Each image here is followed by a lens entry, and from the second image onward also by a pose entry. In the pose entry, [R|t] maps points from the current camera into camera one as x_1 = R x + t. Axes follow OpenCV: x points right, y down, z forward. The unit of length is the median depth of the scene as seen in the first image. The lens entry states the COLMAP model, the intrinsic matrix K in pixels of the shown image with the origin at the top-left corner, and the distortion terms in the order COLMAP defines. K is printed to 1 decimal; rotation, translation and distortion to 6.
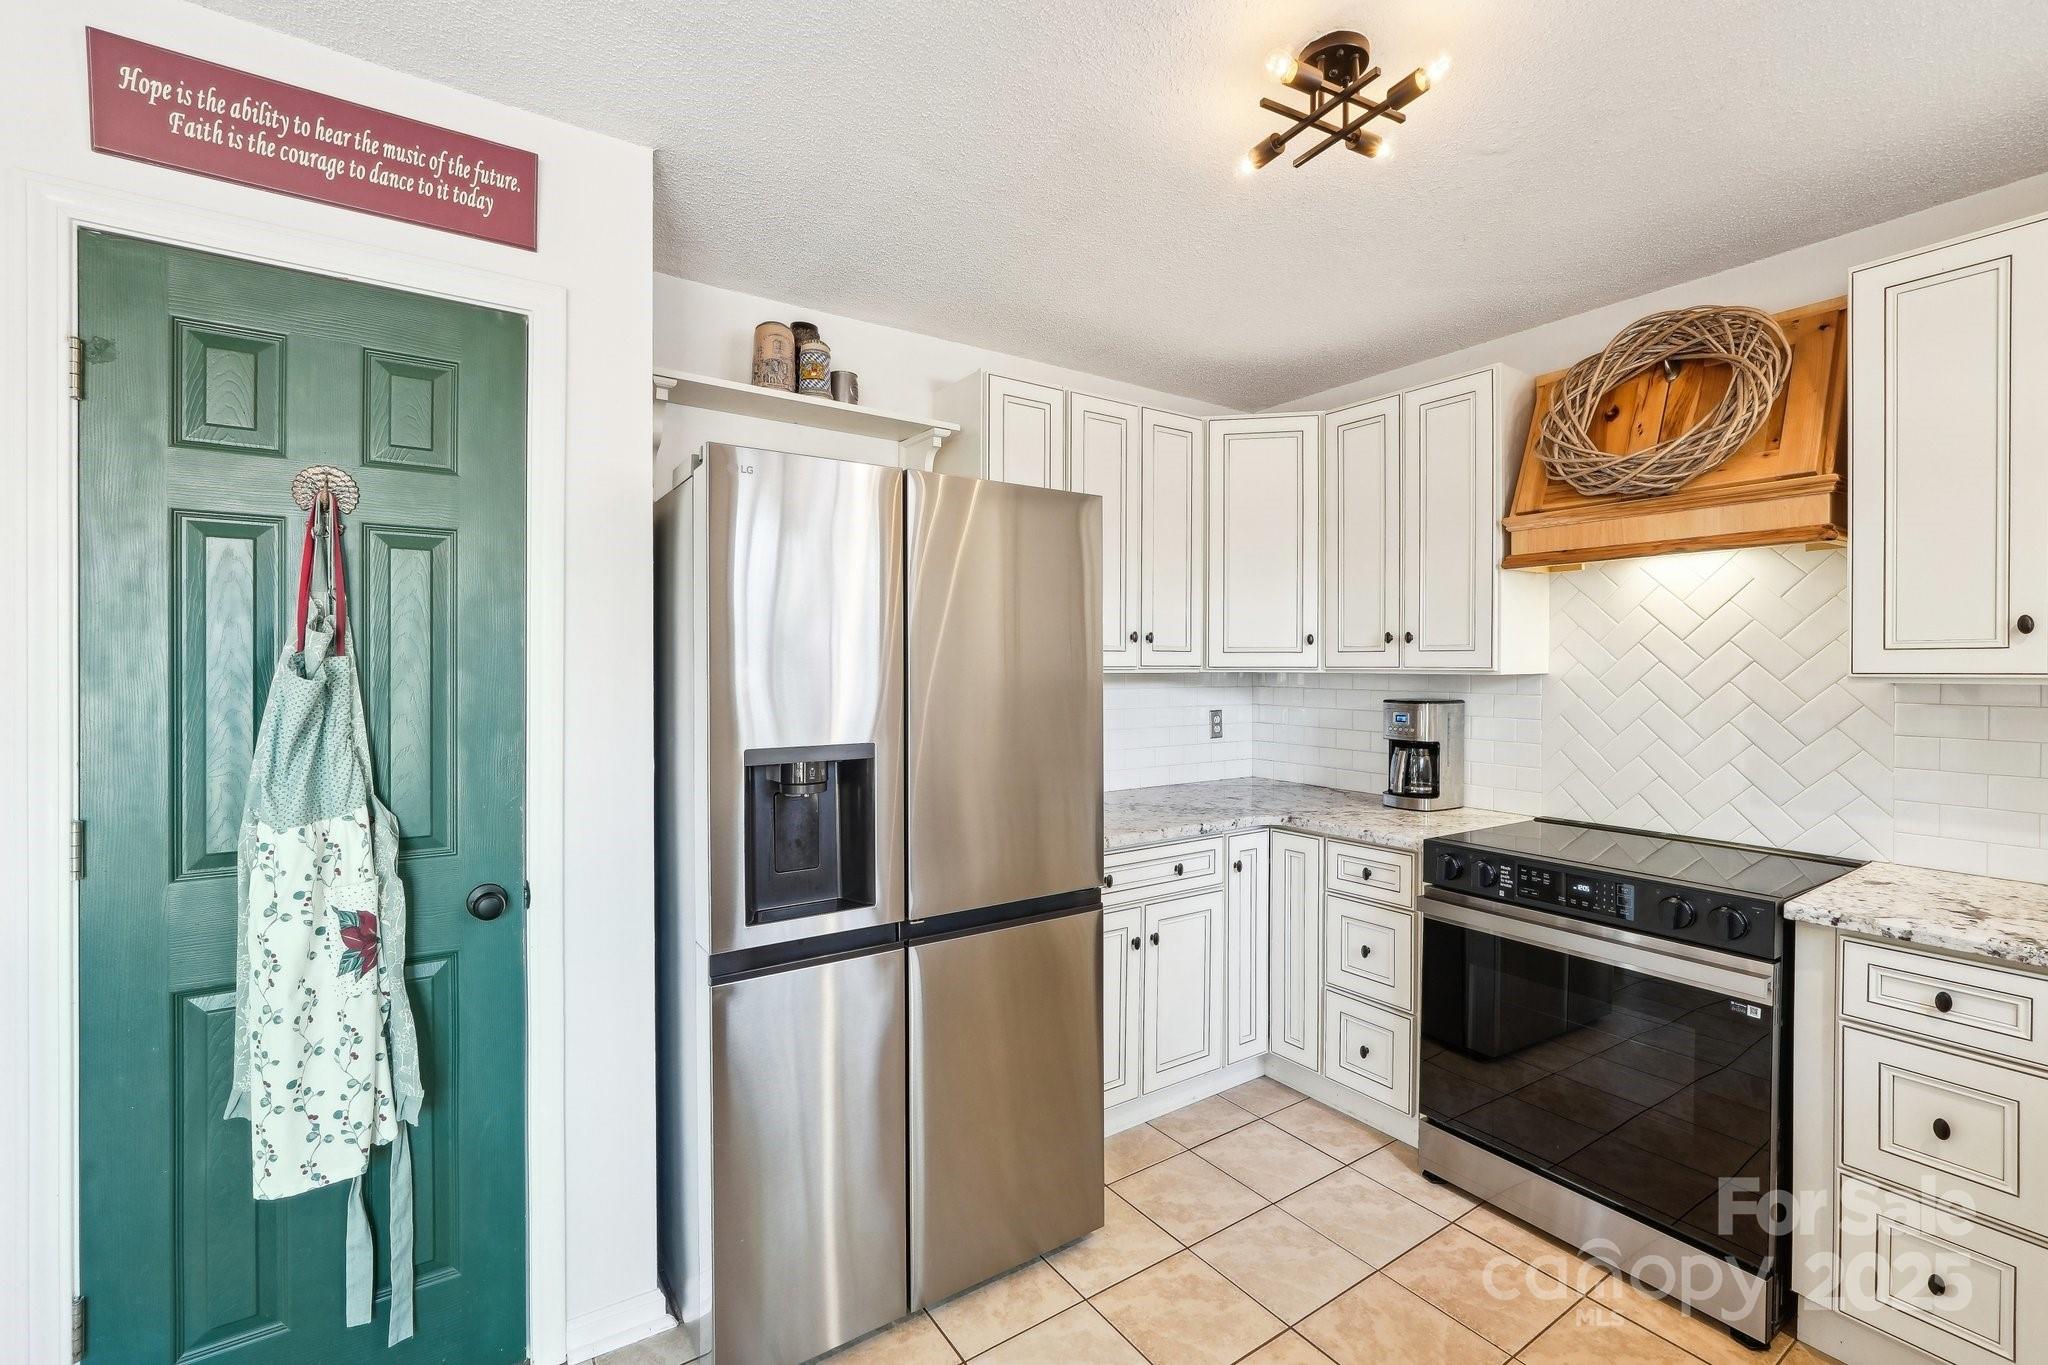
lens RADIAL K [[884.6, 0, 1030.8], [0, 884.6, 674.7], [0, 0, 1]] dist [-0.013382, 0.005167]
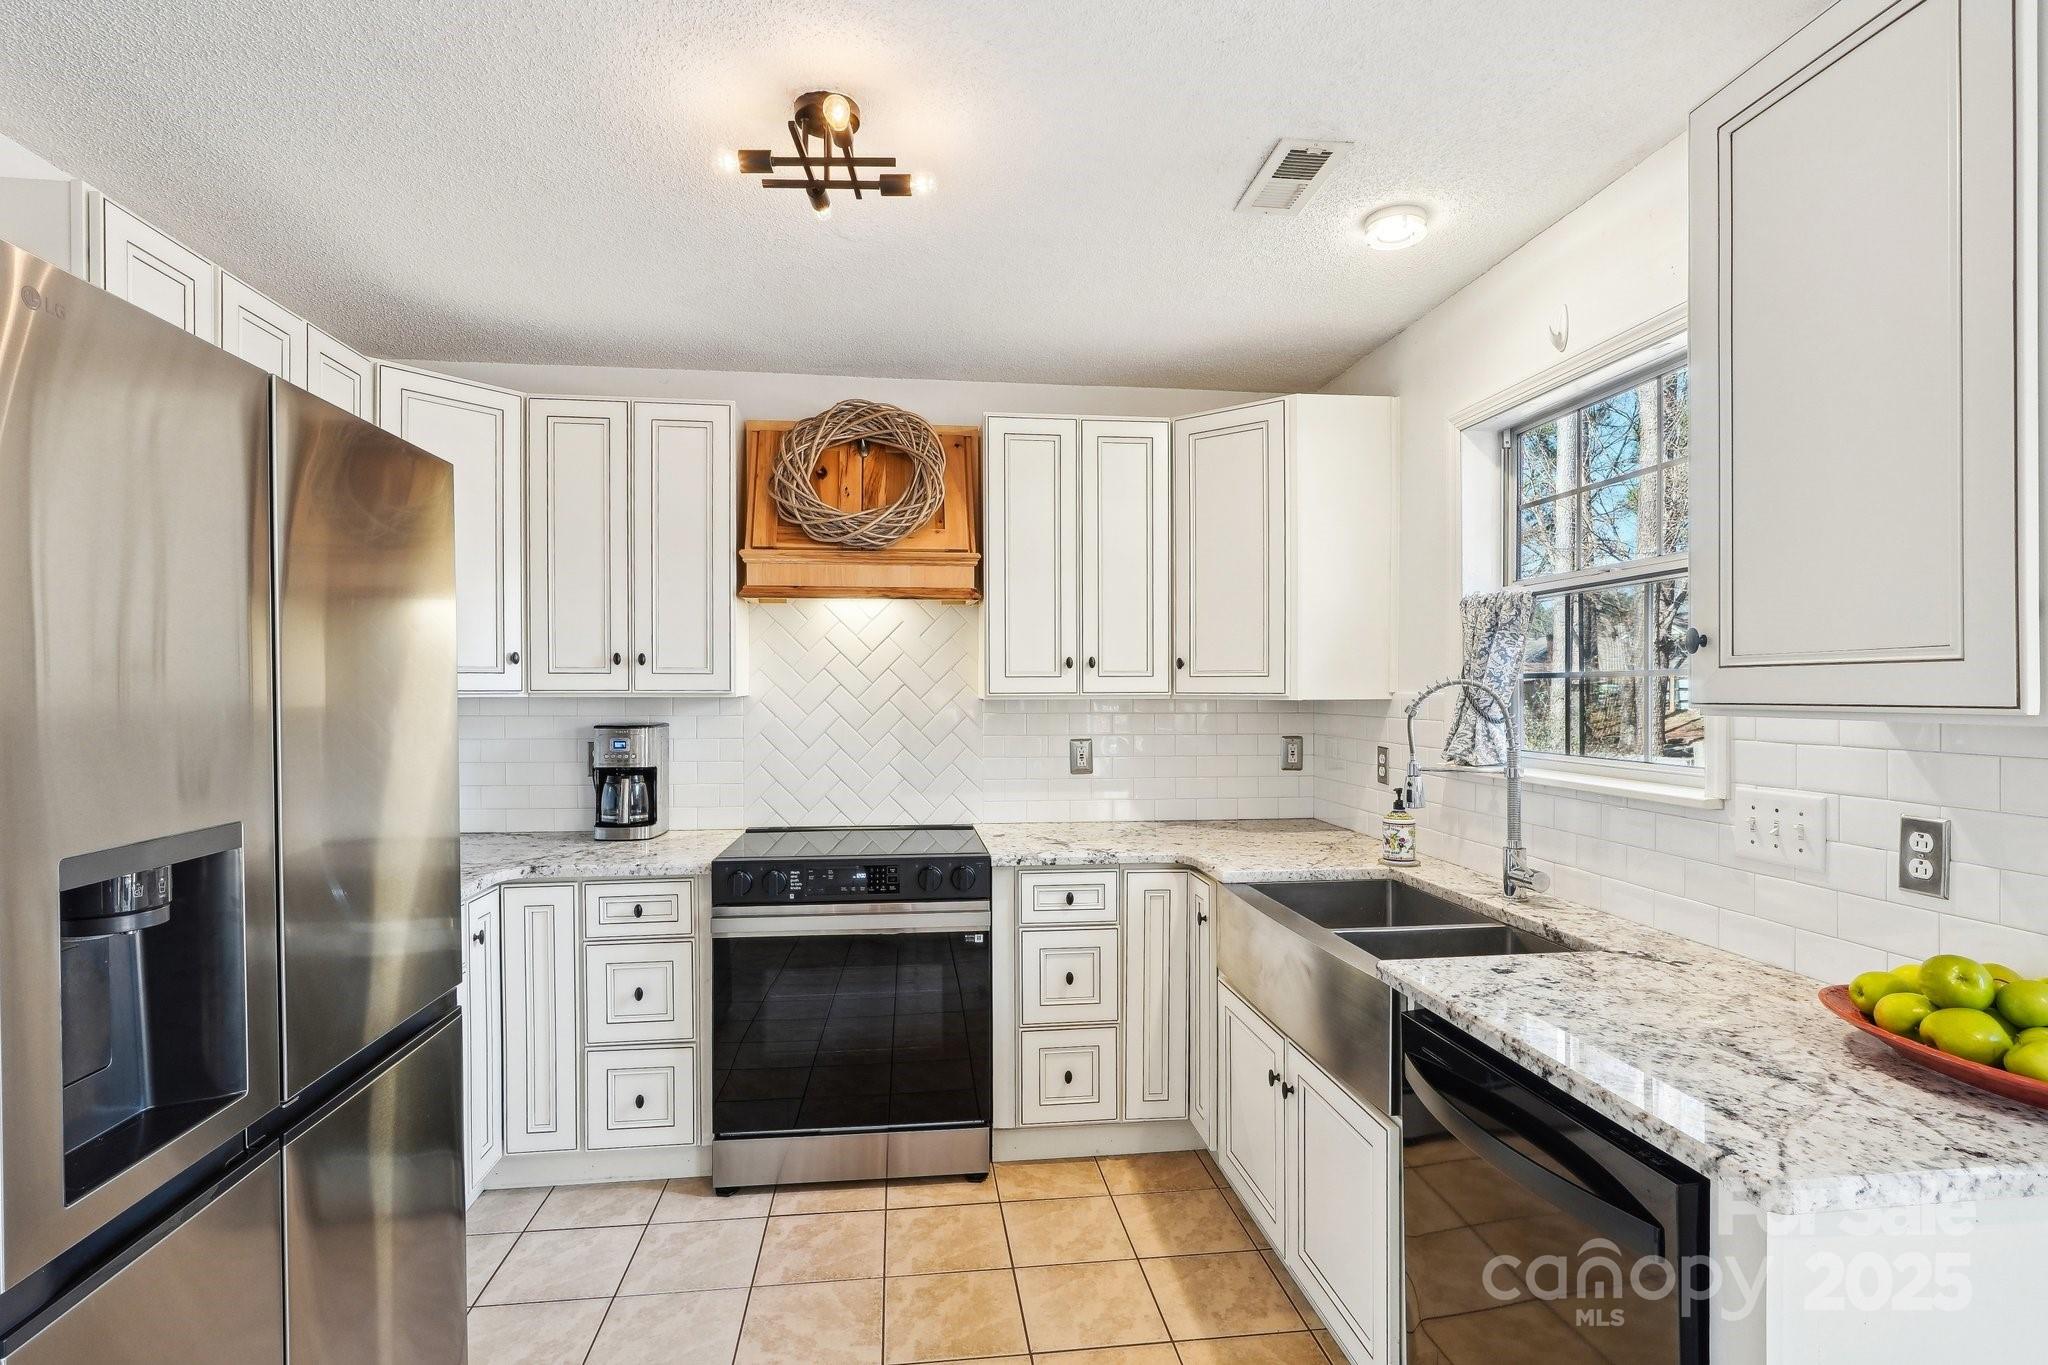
lens RADIAL K [[992.0, 0, 1025.2], [0, 992.0, 695.1], [0, 0, 1]] dist [-0.004602, -0.000996]
pose [[0.449433, -0.009134, 0.893268, -0.394519], [0.010517, 0.999933, 0.004933, -0.004783], [-0.893252, 0.007178, 0.449498, 0.167207]]
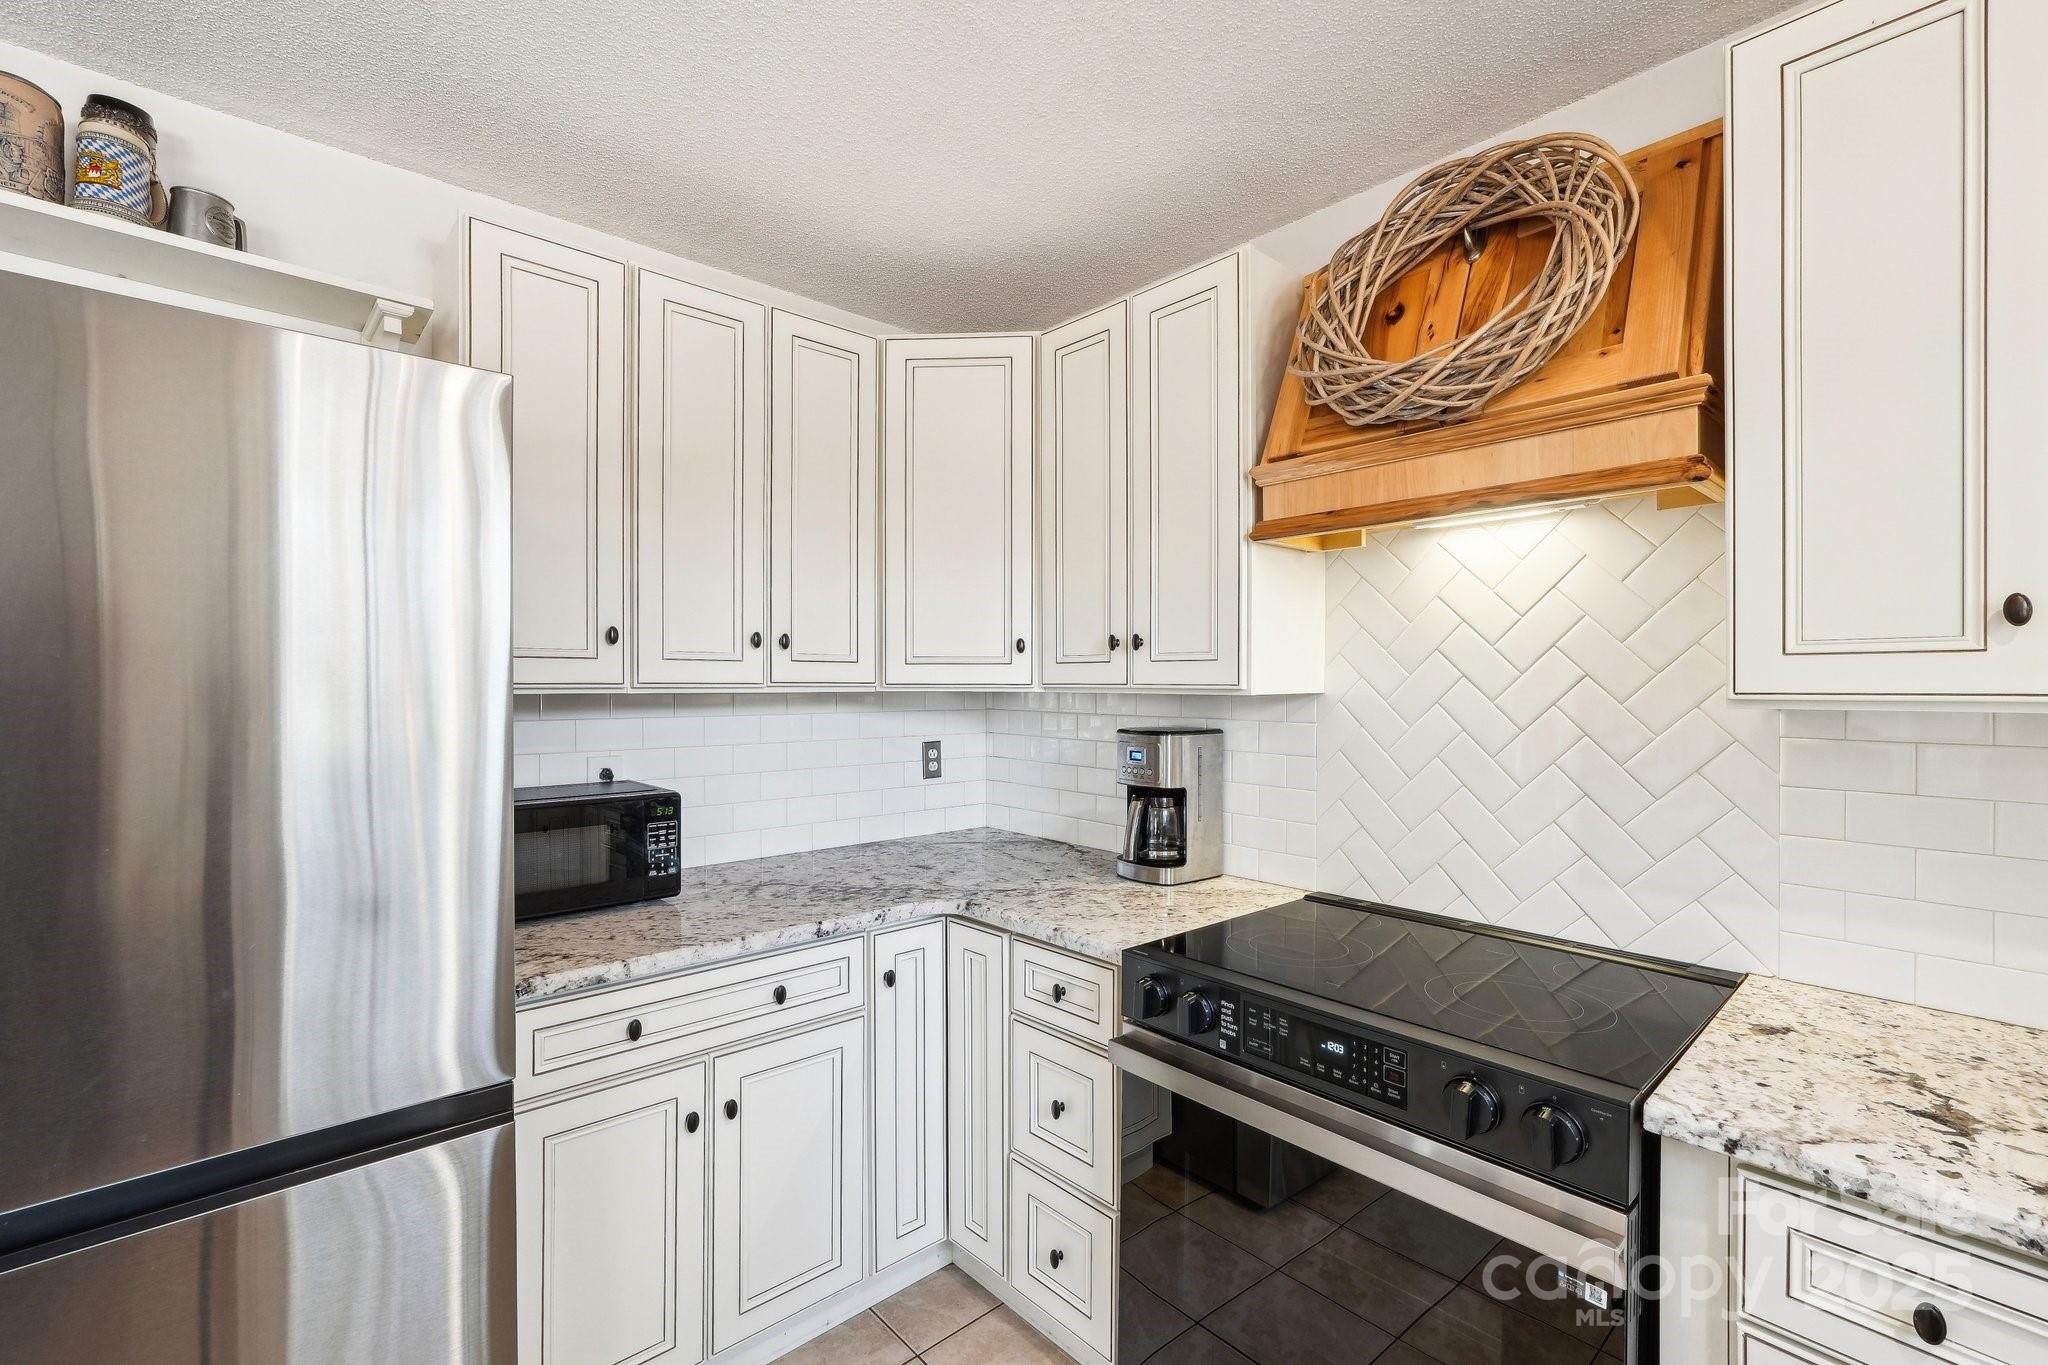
lens RADIAL K [[884.6, 0, 1029.3], [0, 884.6, 687.0], [0, 0, 1]] dist [-0.013382, 0.005167]
pose [[0.991214, 0.000200, 0.132269, 0.285956], [0.000723, 0.999976, -0.006935, -0.001700], [-0.132267, 0.006969, 0.991190, 0.357843]]
